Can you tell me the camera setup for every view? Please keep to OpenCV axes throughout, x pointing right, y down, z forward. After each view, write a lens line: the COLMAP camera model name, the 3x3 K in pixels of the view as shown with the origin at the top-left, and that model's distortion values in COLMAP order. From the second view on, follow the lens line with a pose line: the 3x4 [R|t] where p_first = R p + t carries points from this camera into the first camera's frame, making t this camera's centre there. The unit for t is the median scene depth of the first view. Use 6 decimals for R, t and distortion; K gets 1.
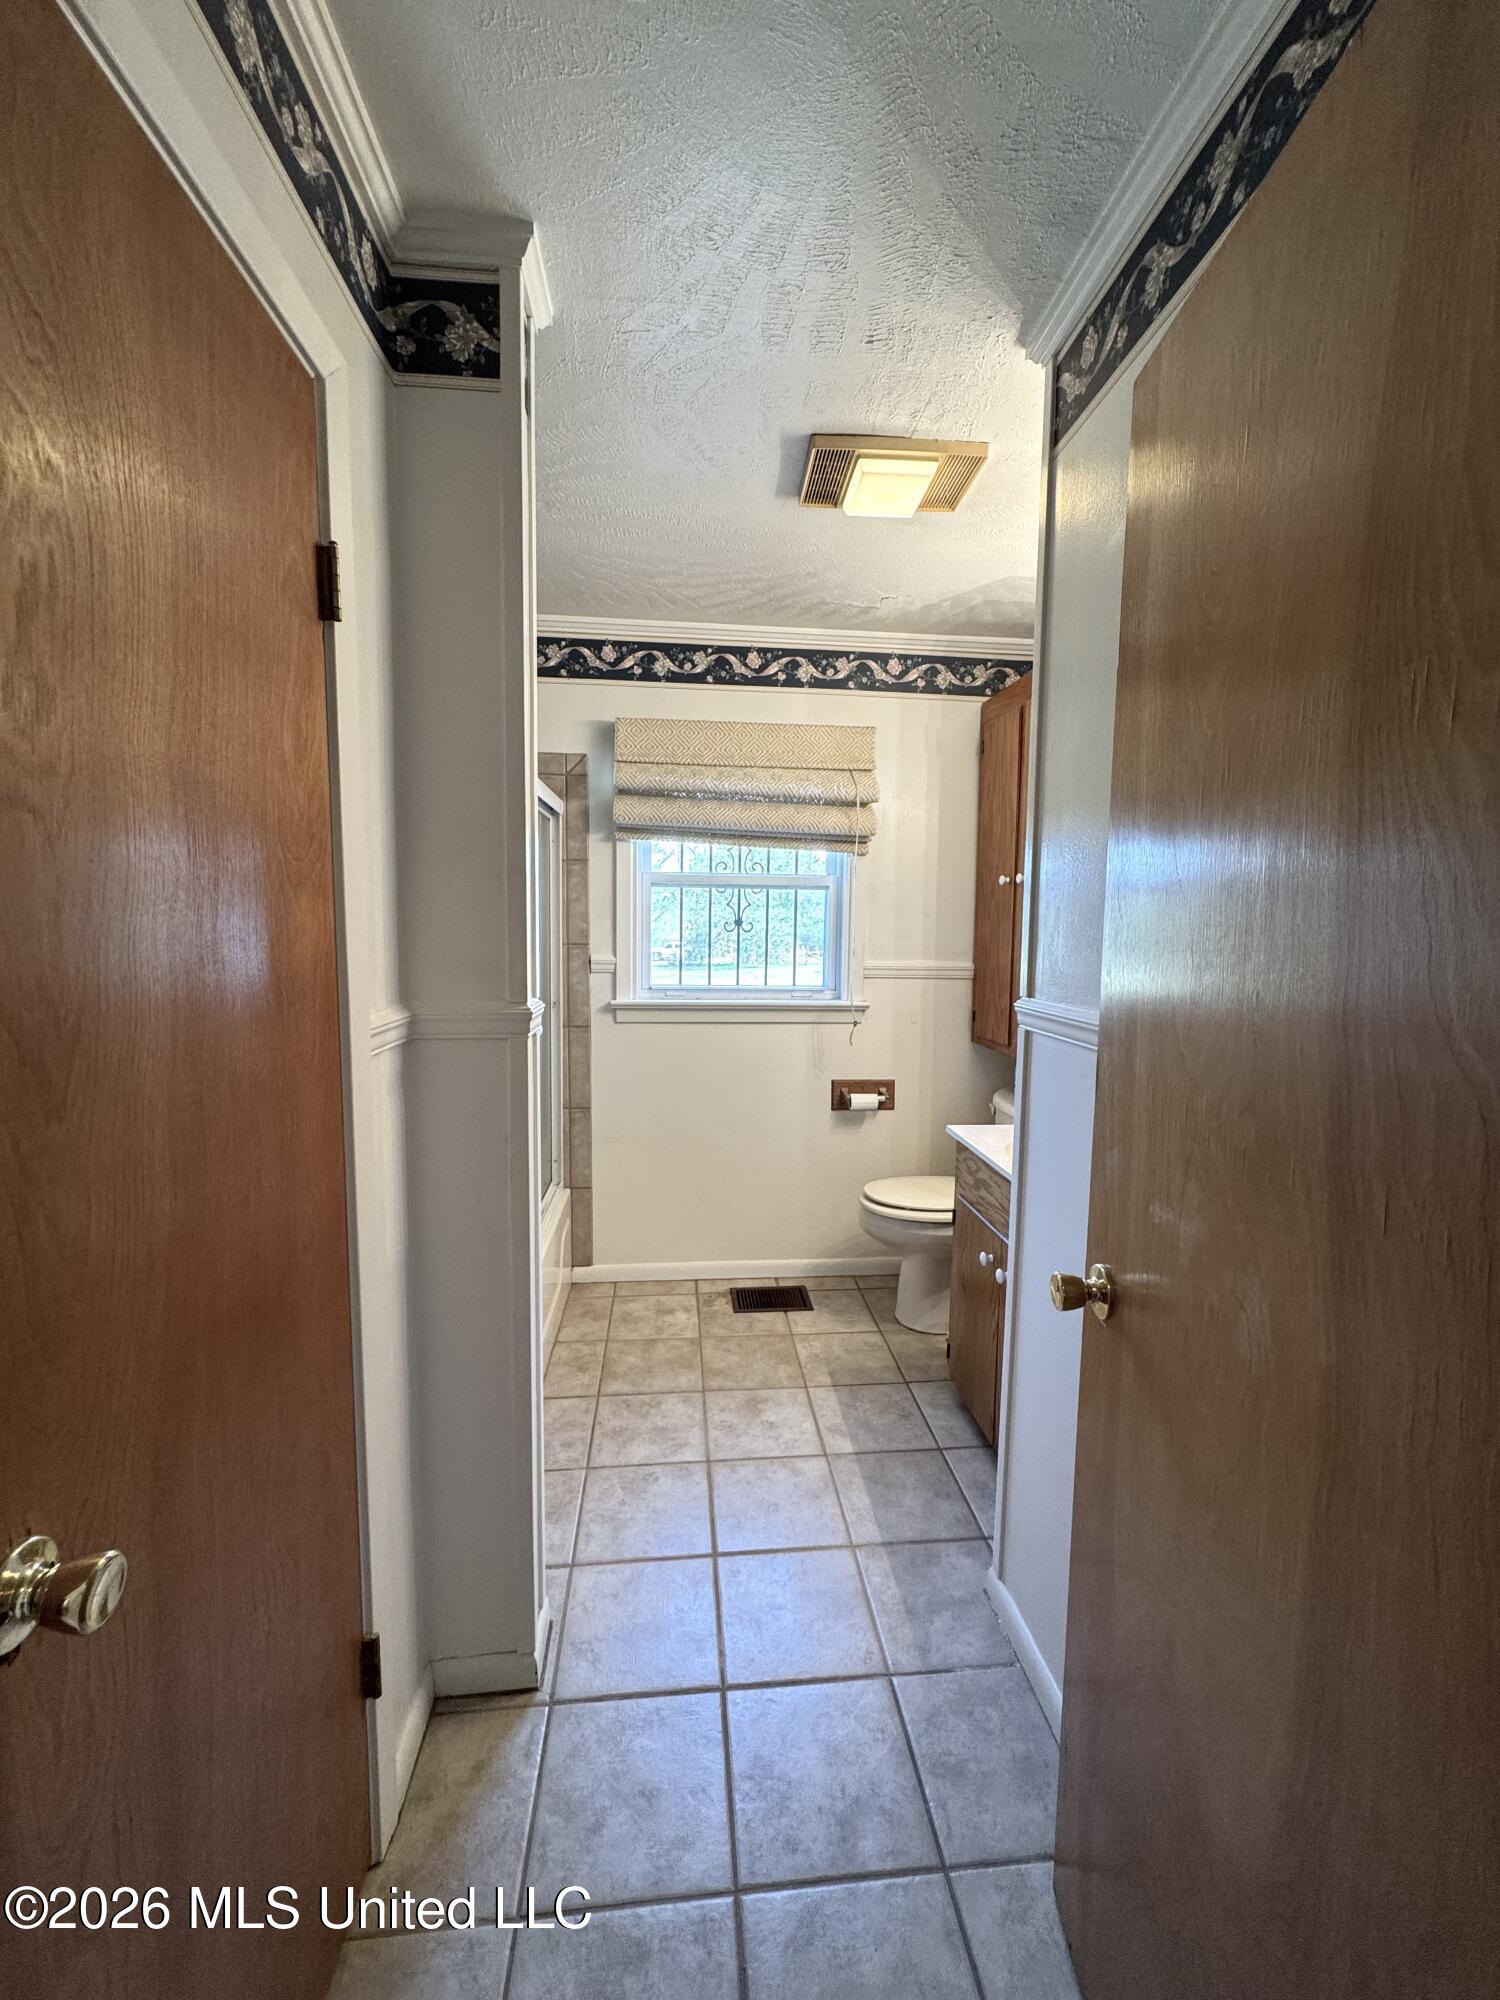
lens RADIAL K [[800.1, 0, 746.6], [0, 800.1, 999.2], [0, 0, 1]] dist [-0.002975, 0.000026]
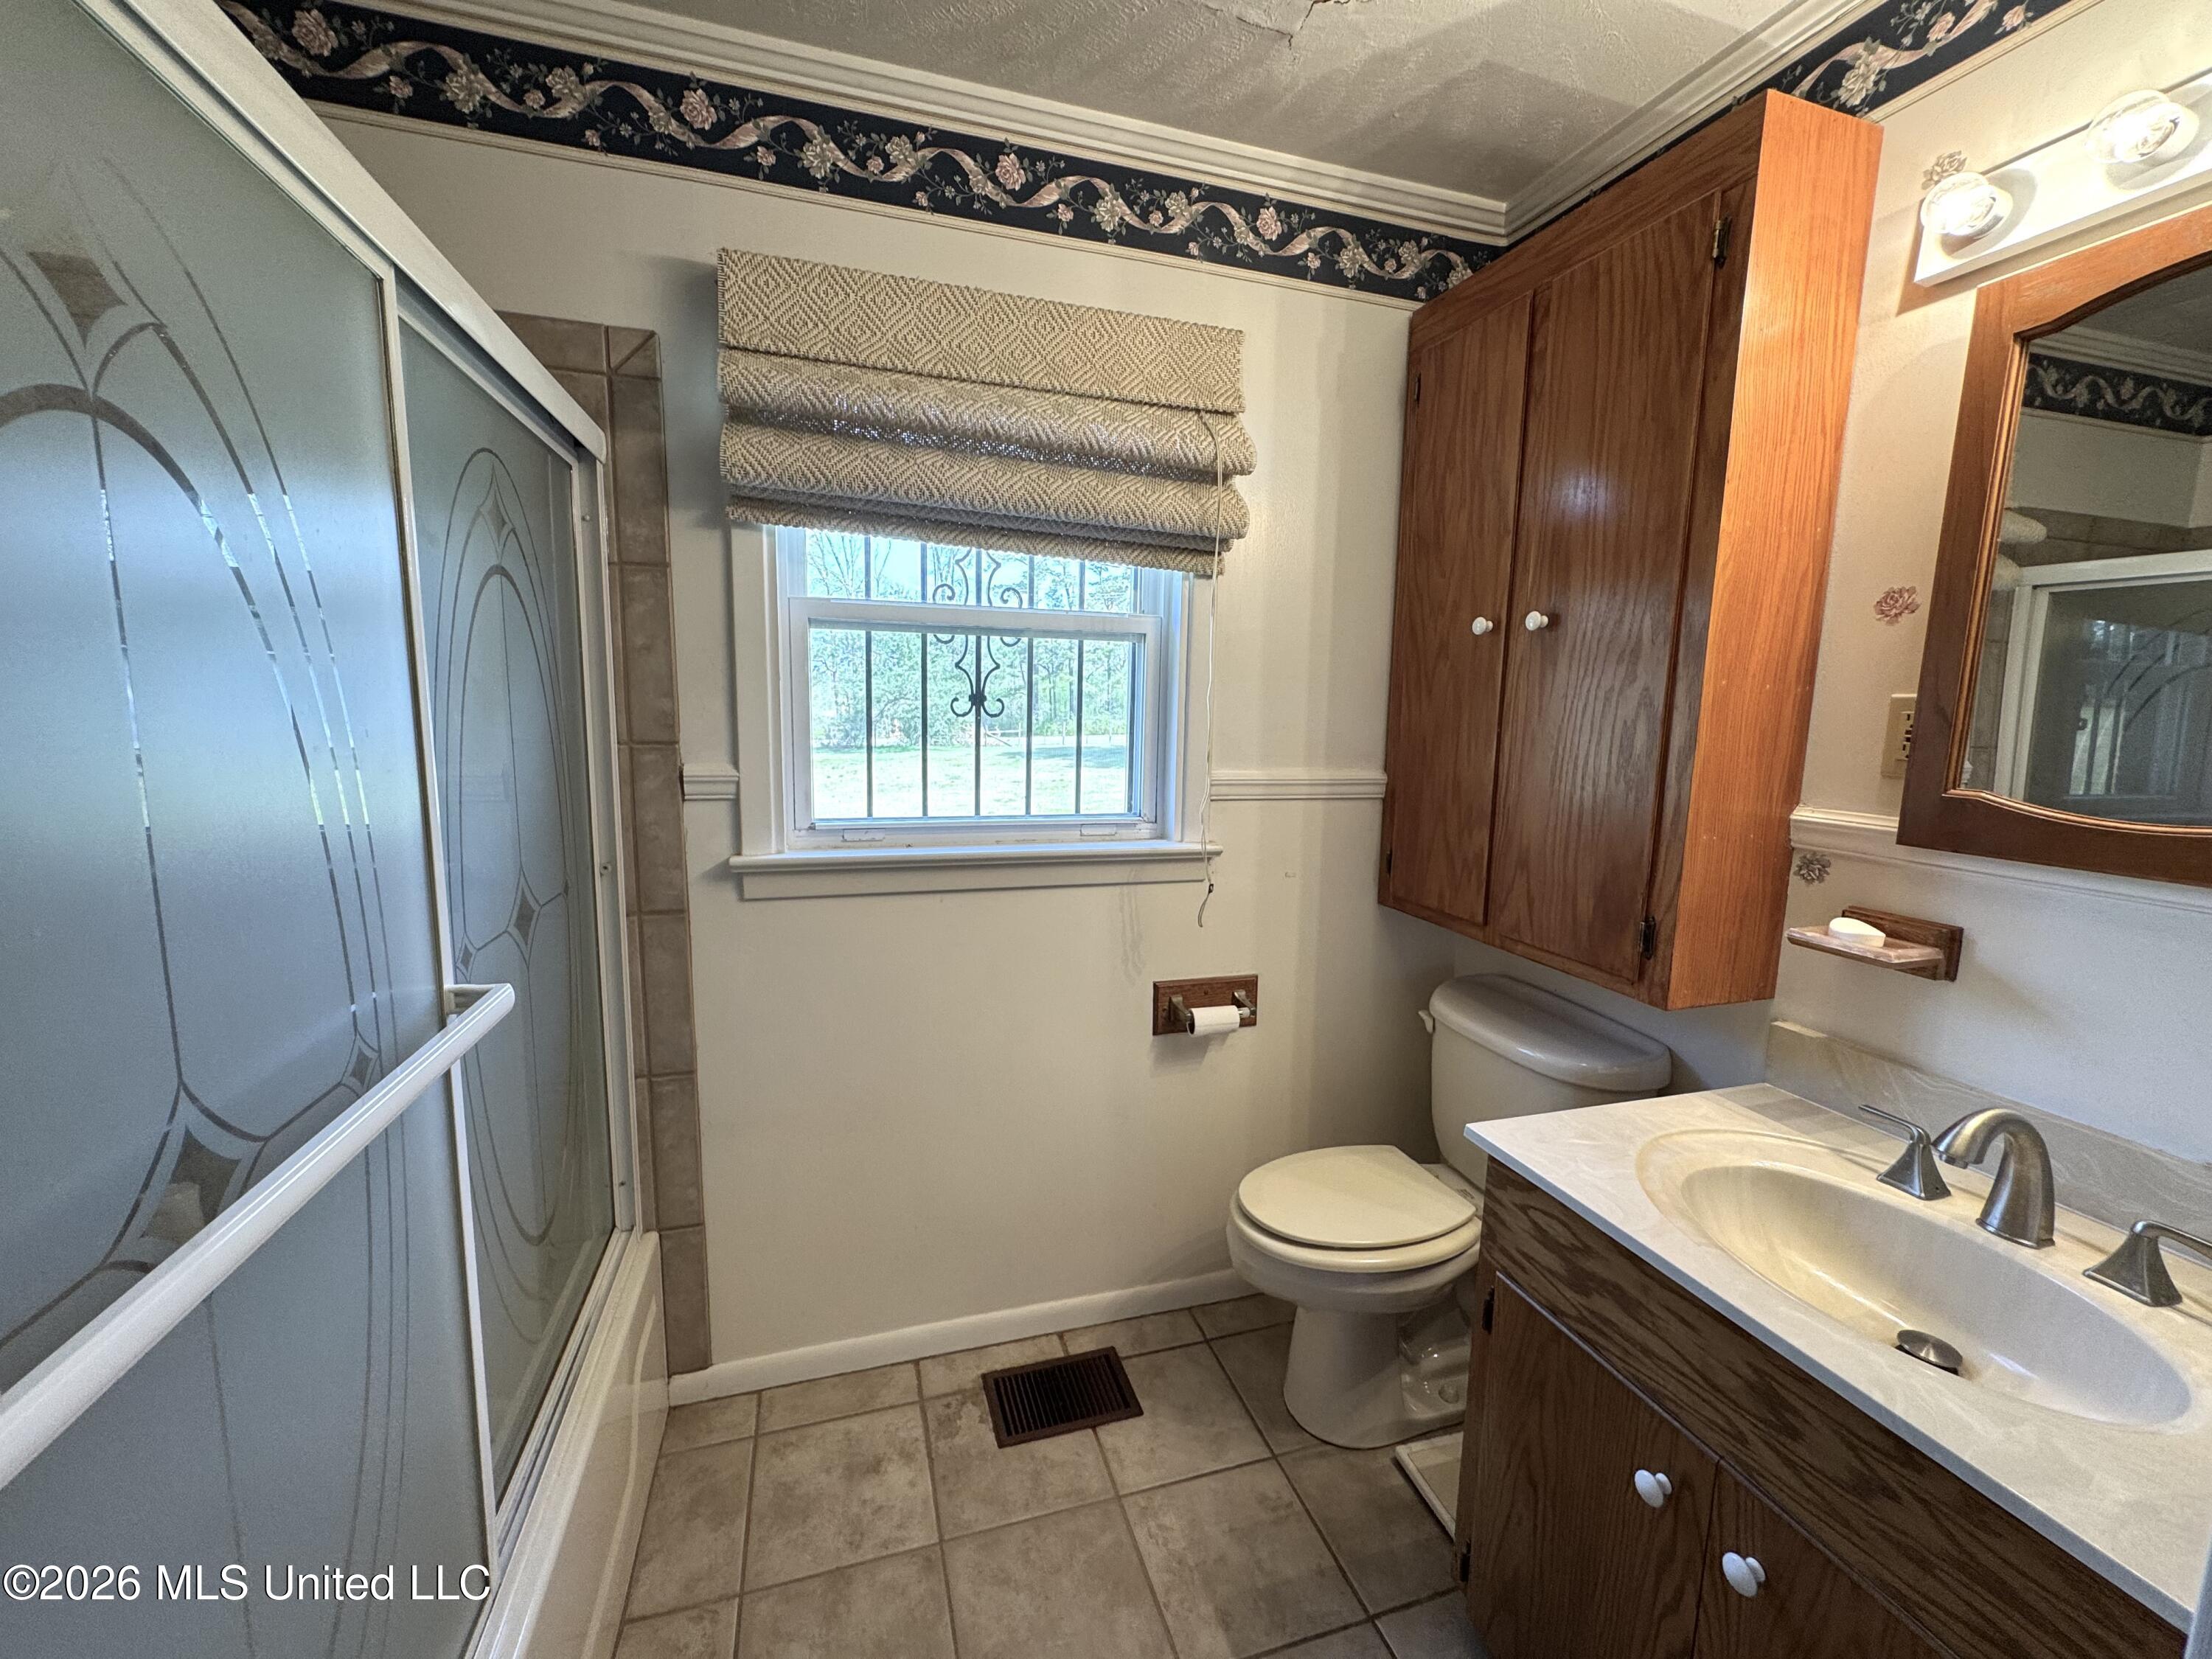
lens RADIAL K [[884.9, 0, 1099.4], [0, 884.9, 830.7], [0, 0, 1]] dist [-0.002975, 0.000026]
pose [[0.978475, -0.022483, 0.205136, -0.058889], [0.011358, 0.998408, 0.055250, -0.042014], [-0.206052, -0.051731, 0.977173, 0.423410]]
